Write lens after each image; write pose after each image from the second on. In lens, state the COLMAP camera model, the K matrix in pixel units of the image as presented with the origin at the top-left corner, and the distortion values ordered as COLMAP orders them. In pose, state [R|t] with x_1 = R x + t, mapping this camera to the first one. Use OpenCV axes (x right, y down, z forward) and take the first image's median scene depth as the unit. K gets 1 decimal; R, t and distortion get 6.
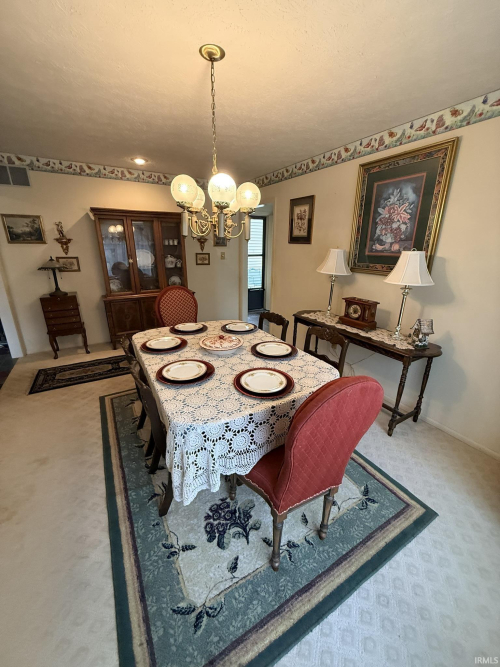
lens RADIAL K [[266.7, 0, 250.0], [0, 266.7, 335.7], [0, 0, 1]] dist [-0.000500, -0.000192]
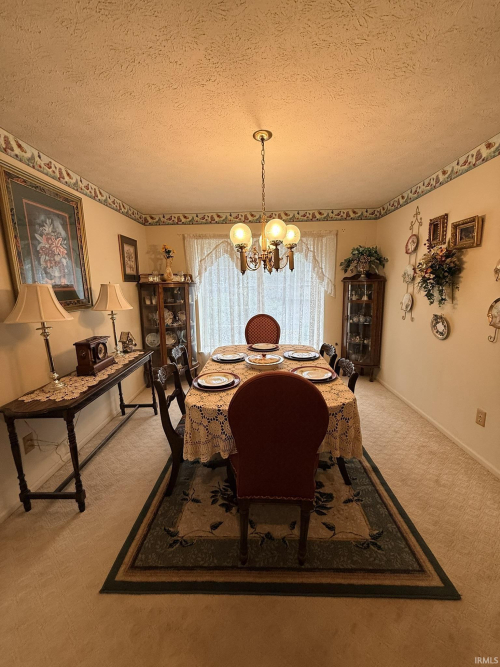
lens RADIAL K [[266.7, 0, 251.4], [0, 266.7, 334.7], [0, 0, 1]] dist [-0.000500, -0.000192]
pose [[-0.855807, -0.098004, 0.507927, -0.494133], [0.176430, 0.867717, 0.464693, -0.477914], [-0.486278, 0.487301, -0.725308, 1.417192]]
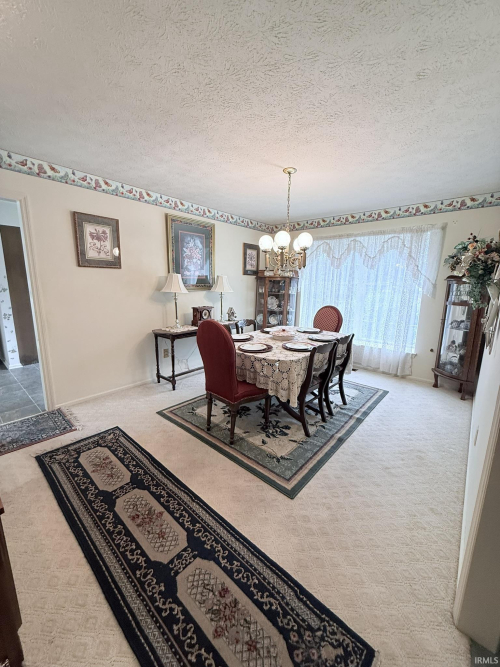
lens RADIAL K [[266.7, 0, 249.8], [0, 266.7, 335.6], [0, 0, 1]] dist [-0.000500, -0.000192]
pose [[-0.325661, -0.208459, 0.922220, -1.148955], [0.290986, 0.905952, 0.307536, -0.386476], [-0.899596, 0.368506, -0.234374, 1.211170]]
